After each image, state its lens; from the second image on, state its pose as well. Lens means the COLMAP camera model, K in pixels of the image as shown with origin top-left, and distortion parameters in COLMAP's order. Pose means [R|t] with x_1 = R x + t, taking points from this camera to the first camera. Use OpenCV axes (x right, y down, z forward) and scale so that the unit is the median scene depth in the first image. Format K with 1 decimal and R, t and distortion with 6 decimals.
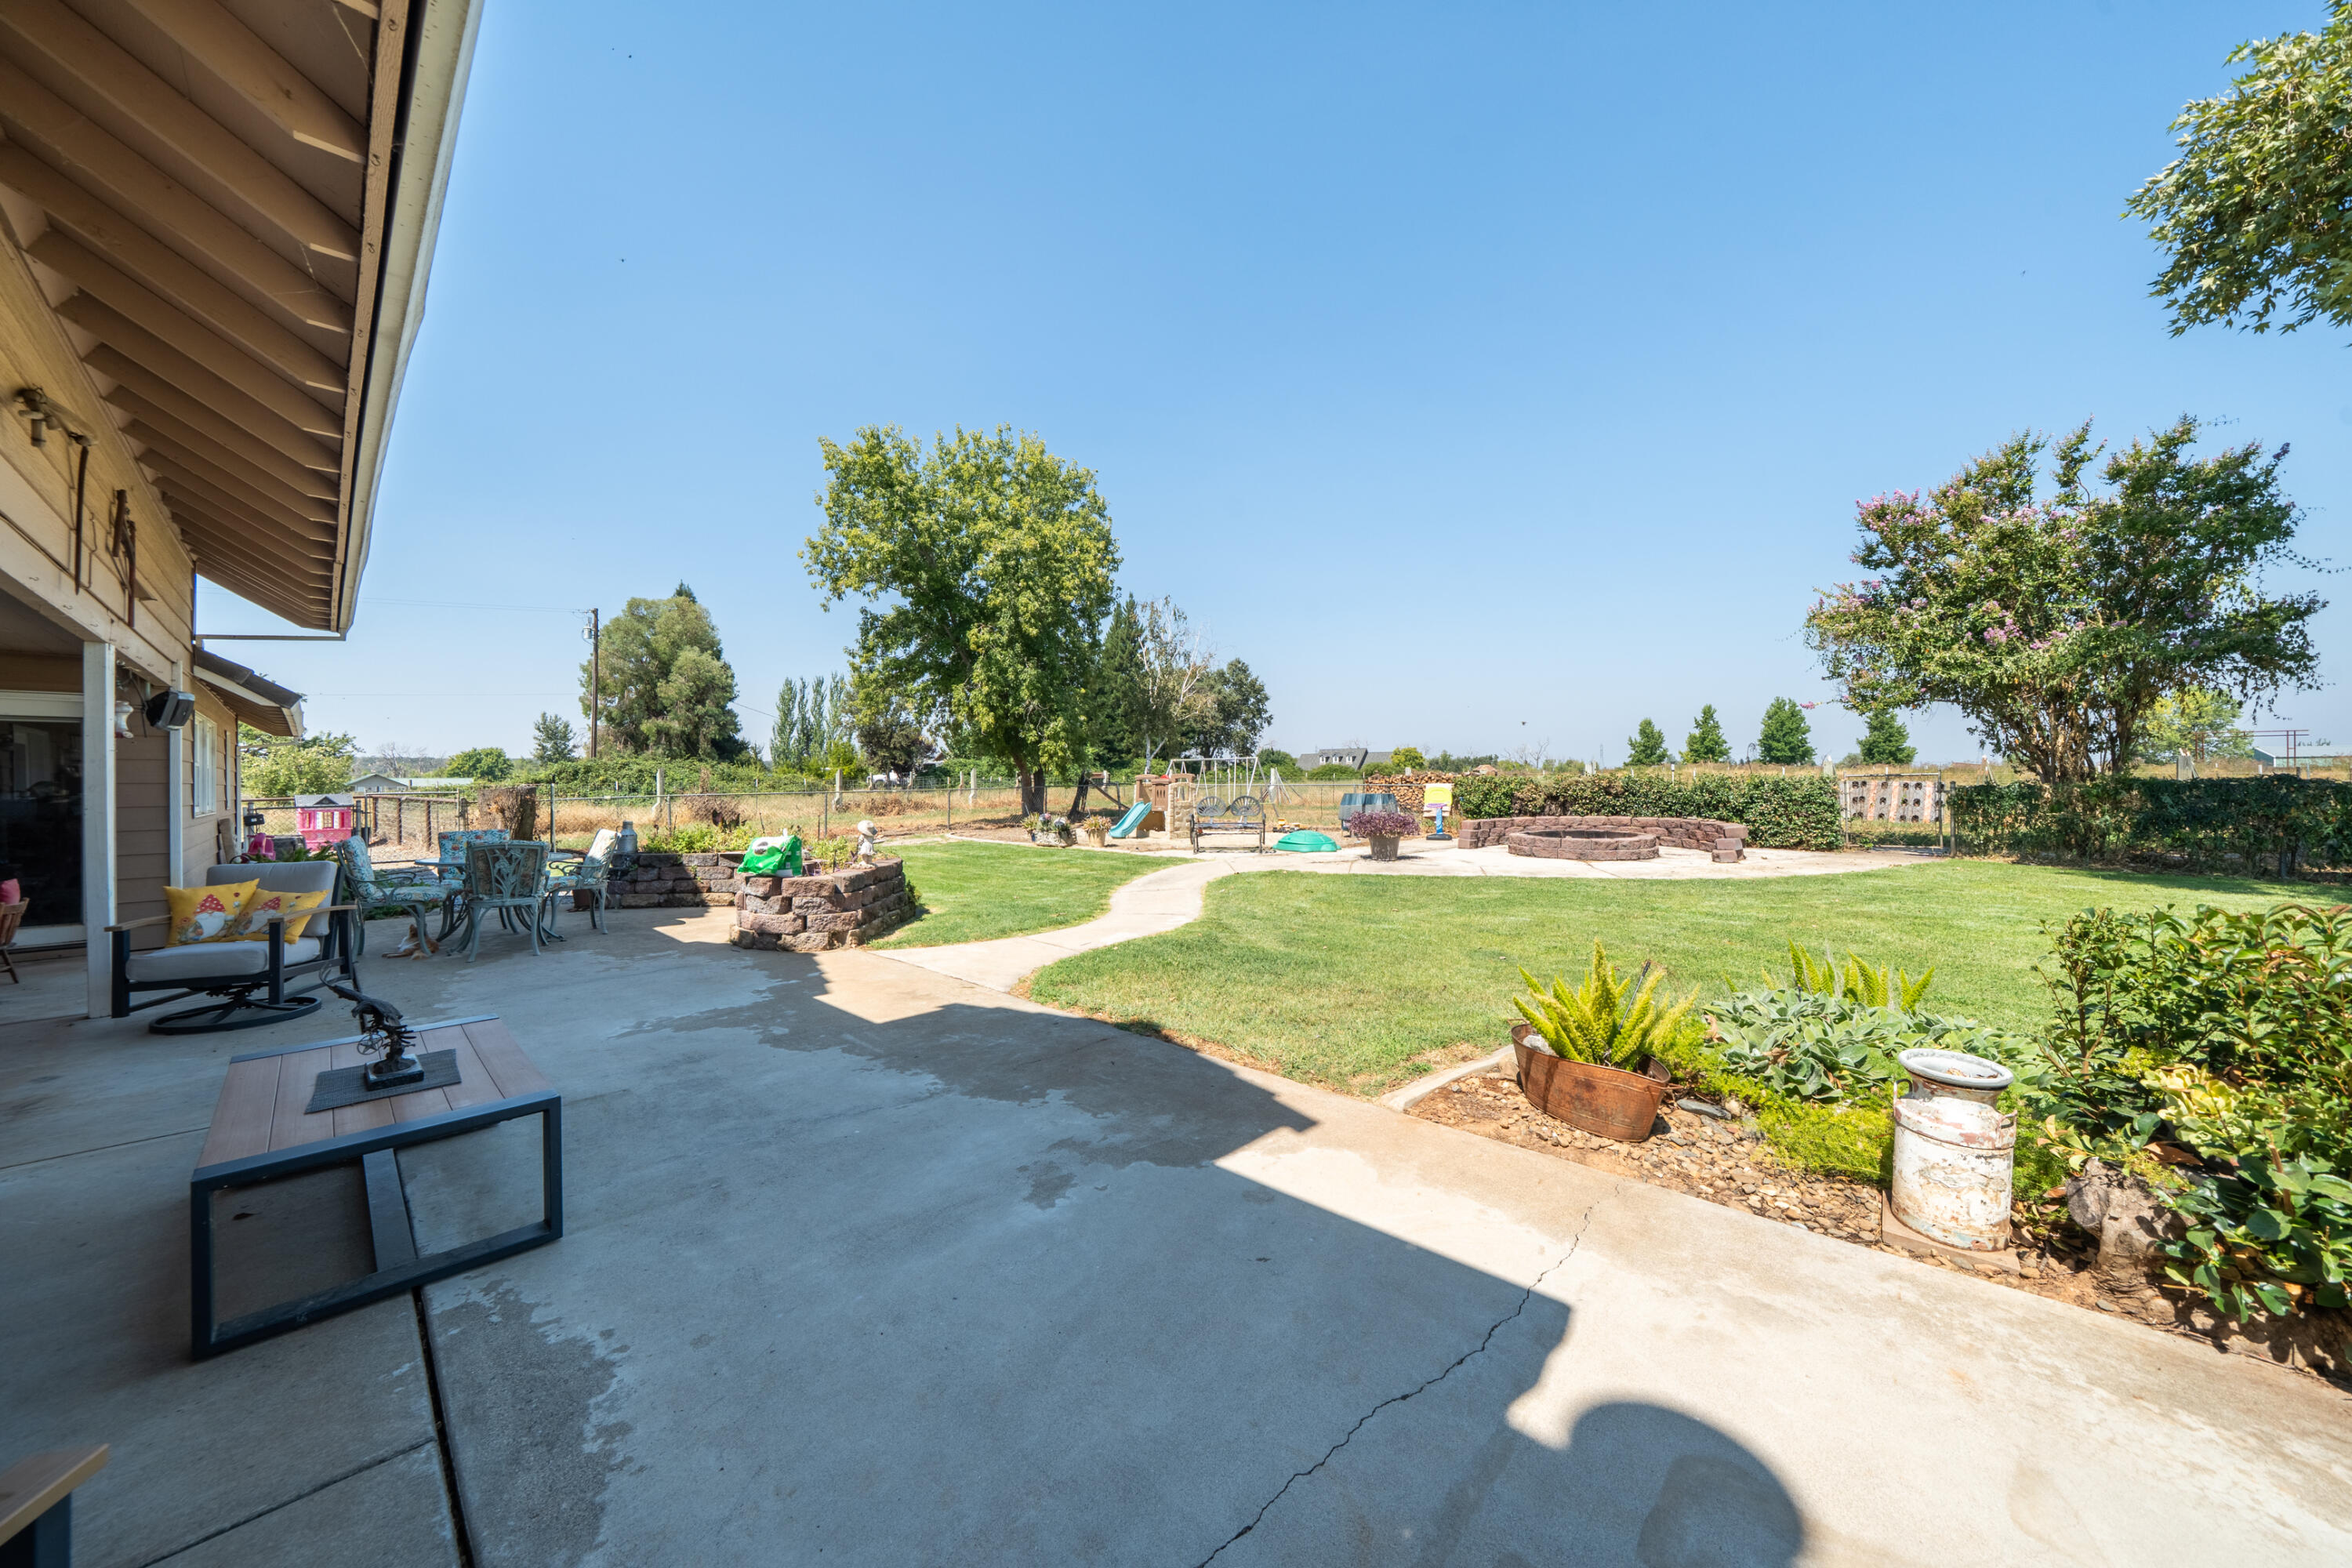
lens RADIAL K [[812.5, 0, 1187.3], [0, 812.5, 781.3], [0, 0, 1]] dist [-0.005717, -0.000555]
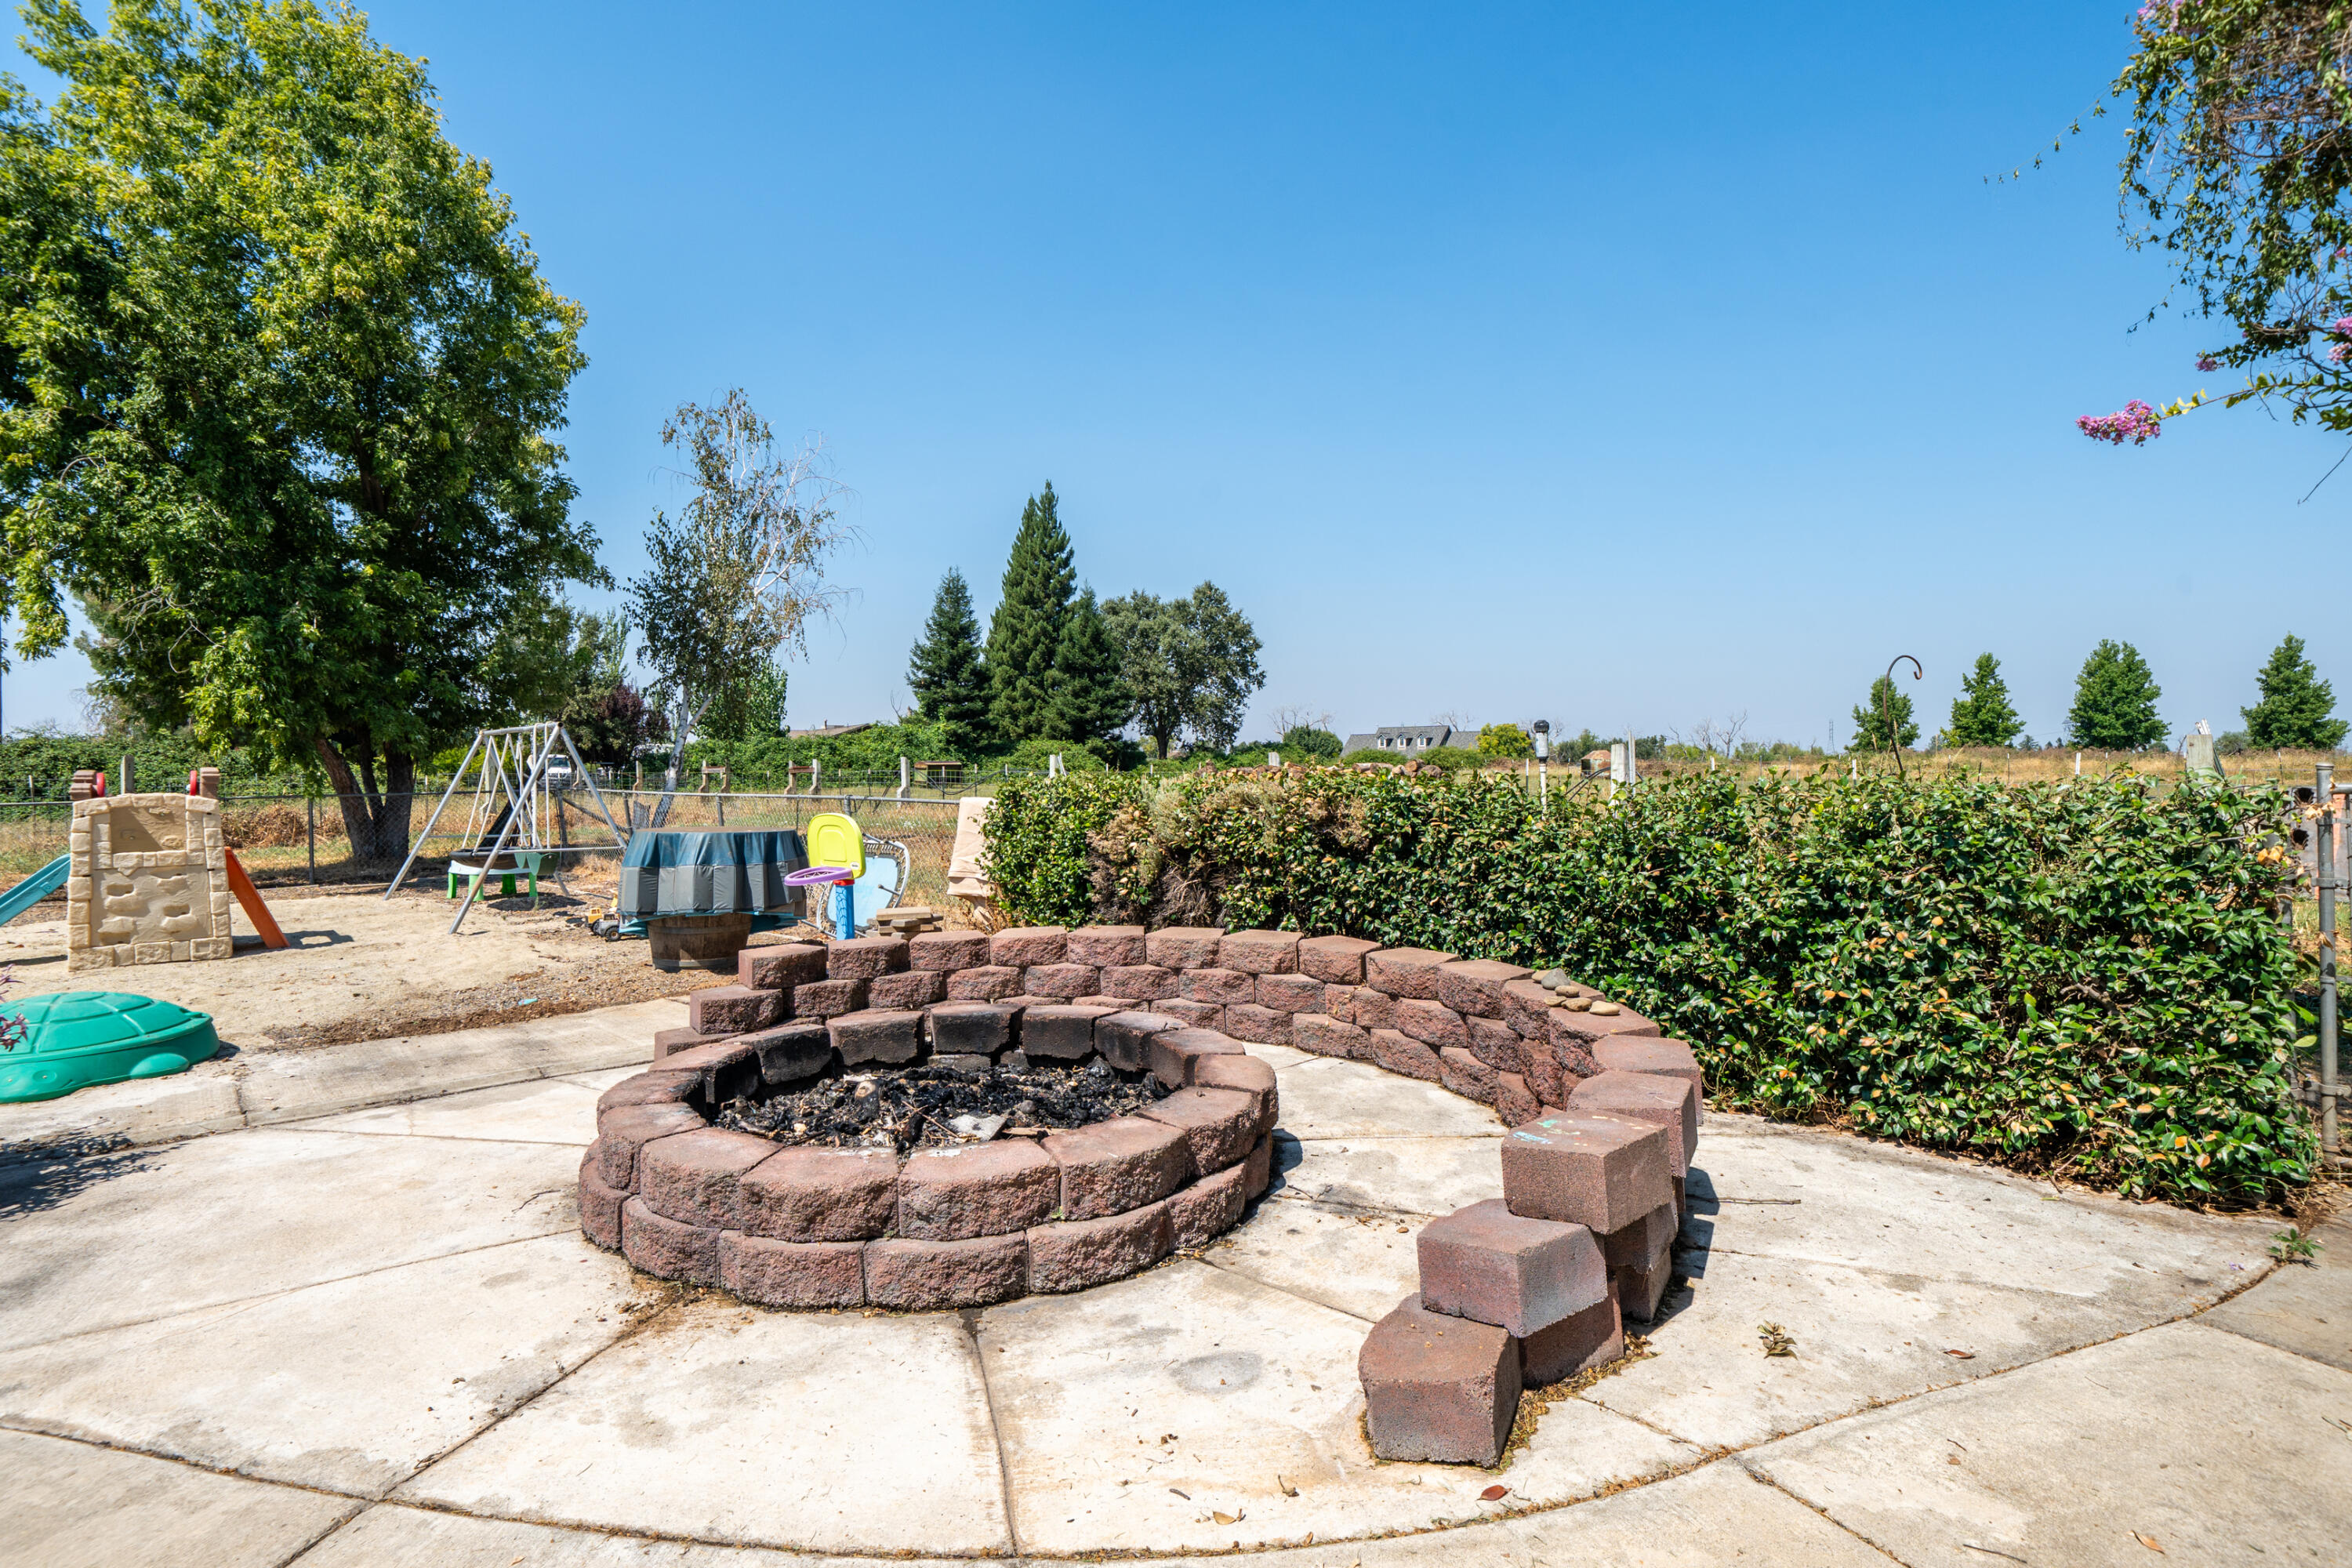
lens RADIAL K [[1129.2, 0, 1160.8], [0, 1129.2, 800.9], [0, 0, 1]] dist [0.002049, -0.000131]
pose [[0.997719, 0.003929, -0.067389, 0.089081], [-0.002285, 0.999698, 0.024460, -0.001577], [0.067465, -0.024250, 0.997427, 0.114312]]
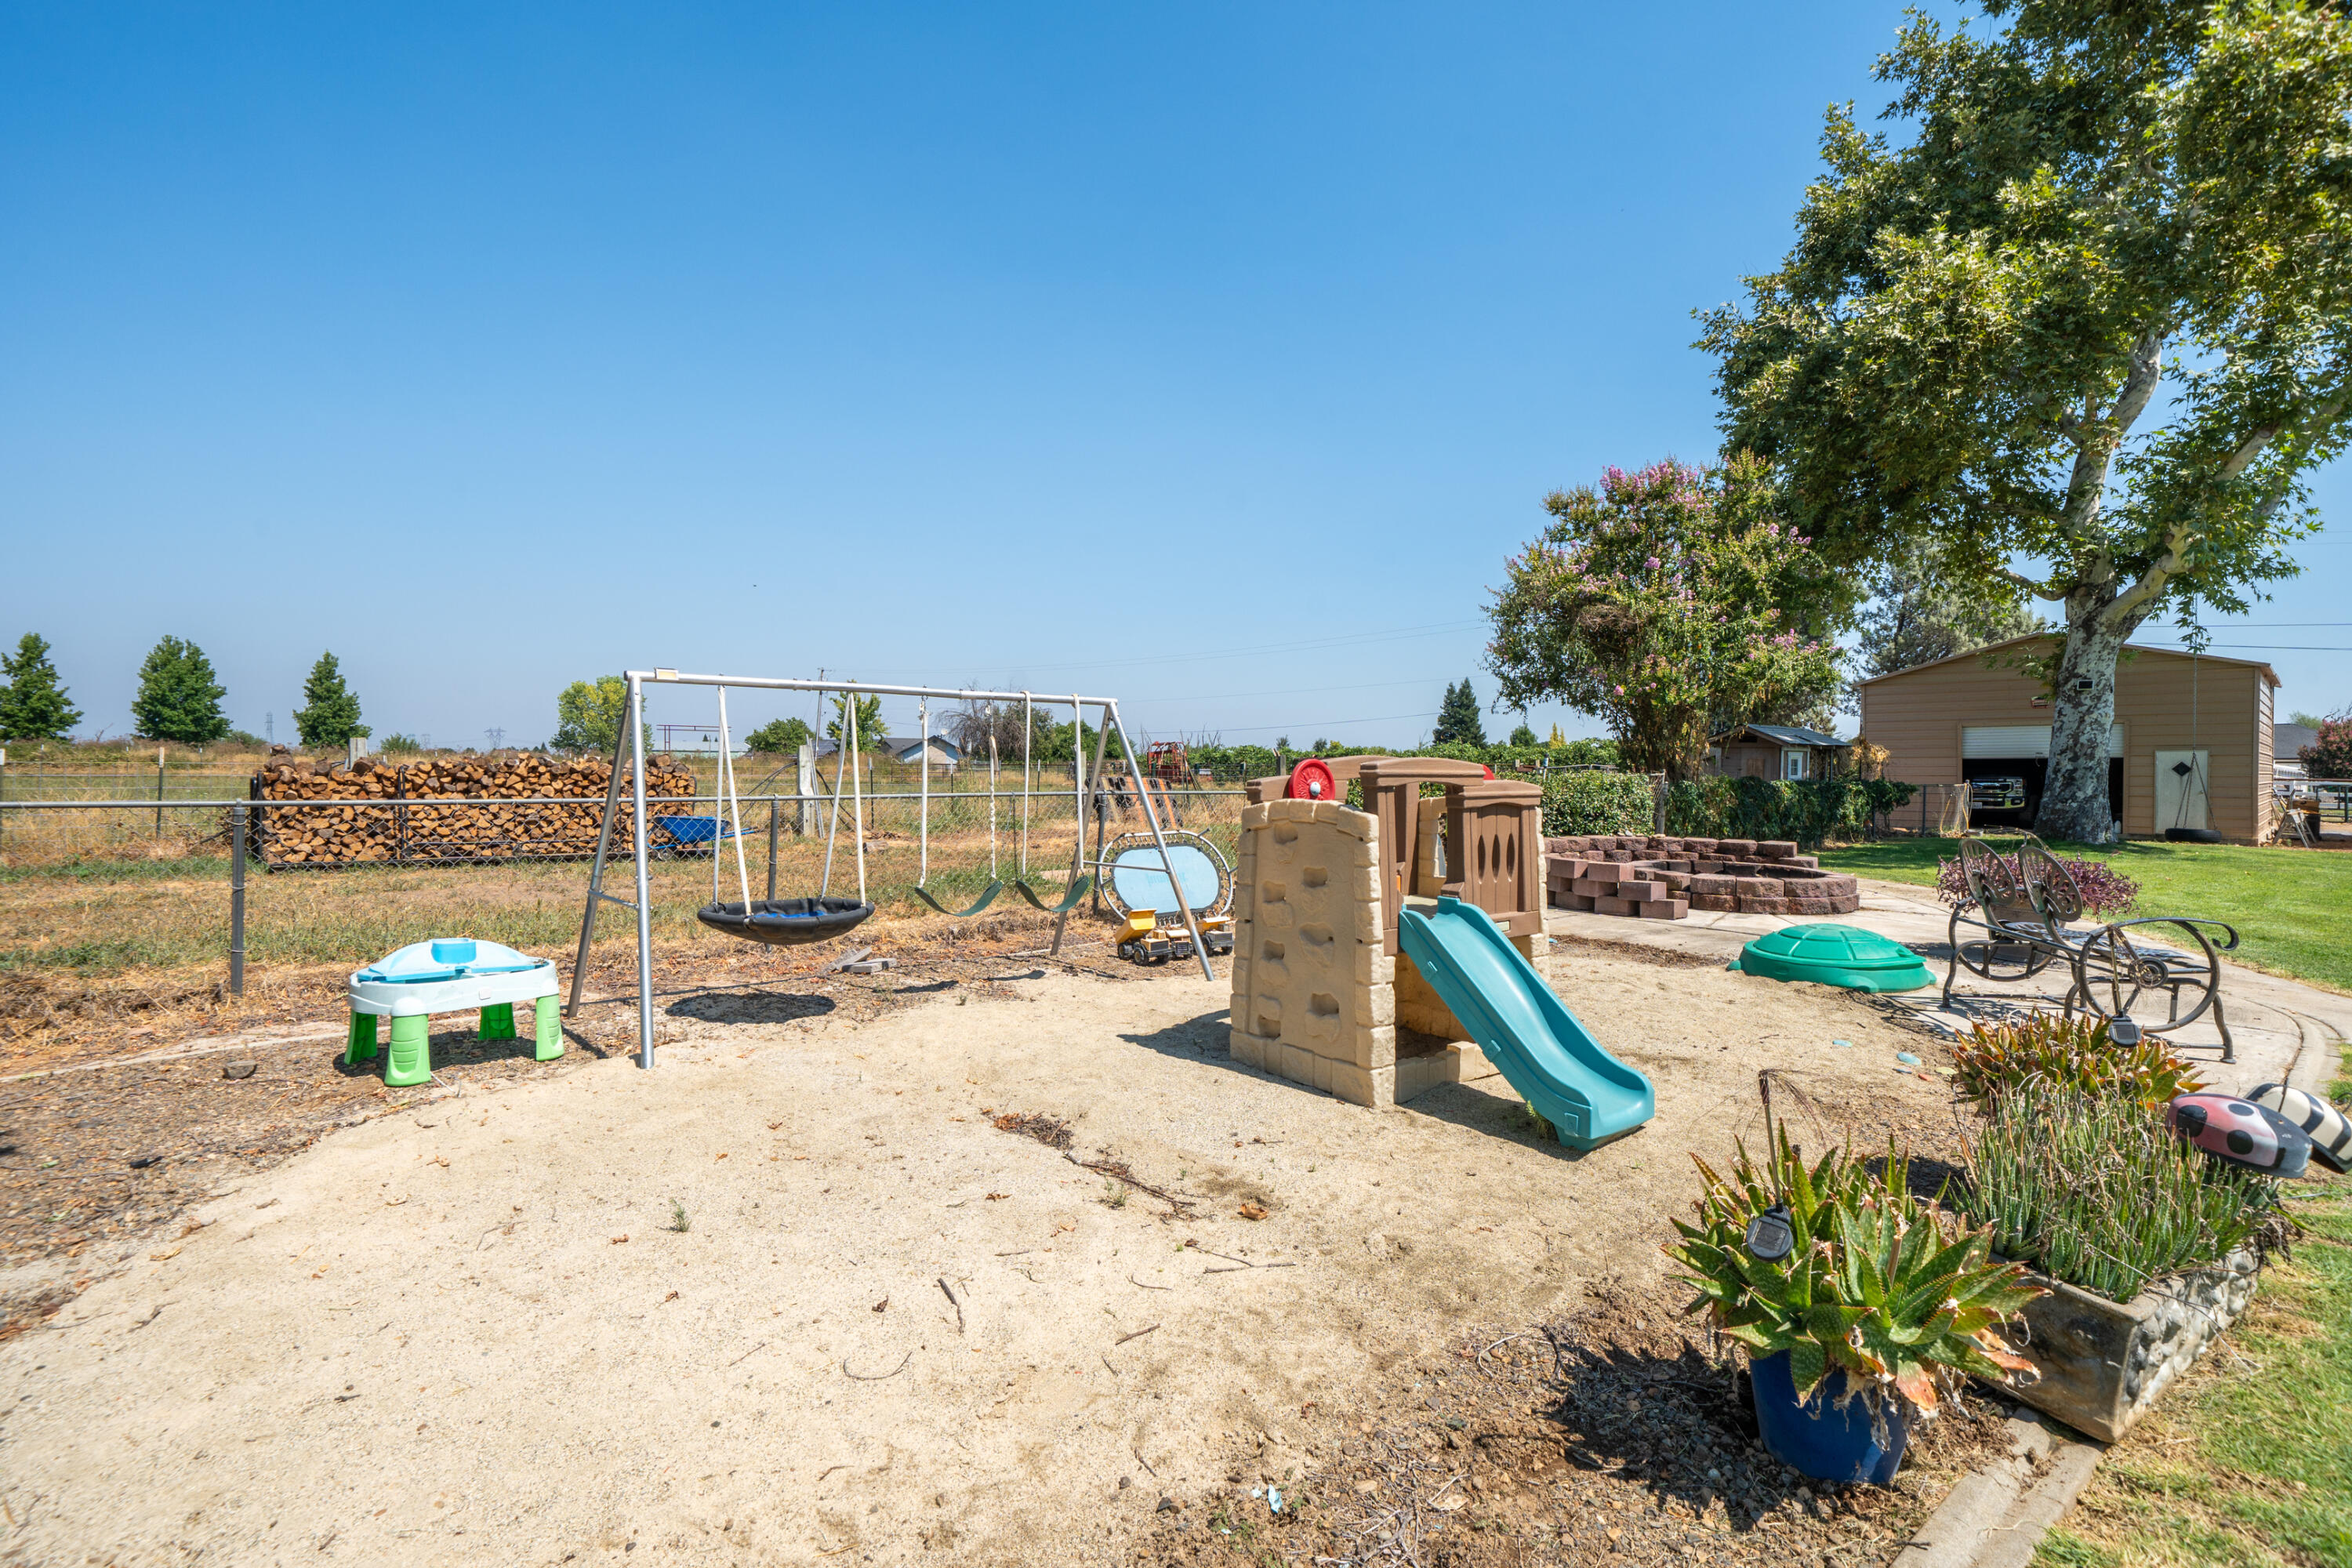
lens RADIAL K [[1129.2, 0, 1153.5], [0, 1129.2, 780.9], [0, 0, 1]] dist [0.002049, -0.000131]
pose [[0.095259, -0.004097, 0.995444, -0.068501], [-0.004337, 0.999980, 0.004531, -0.000802], [-0.995443, -0.004748, 0.095239, 0.213453]]
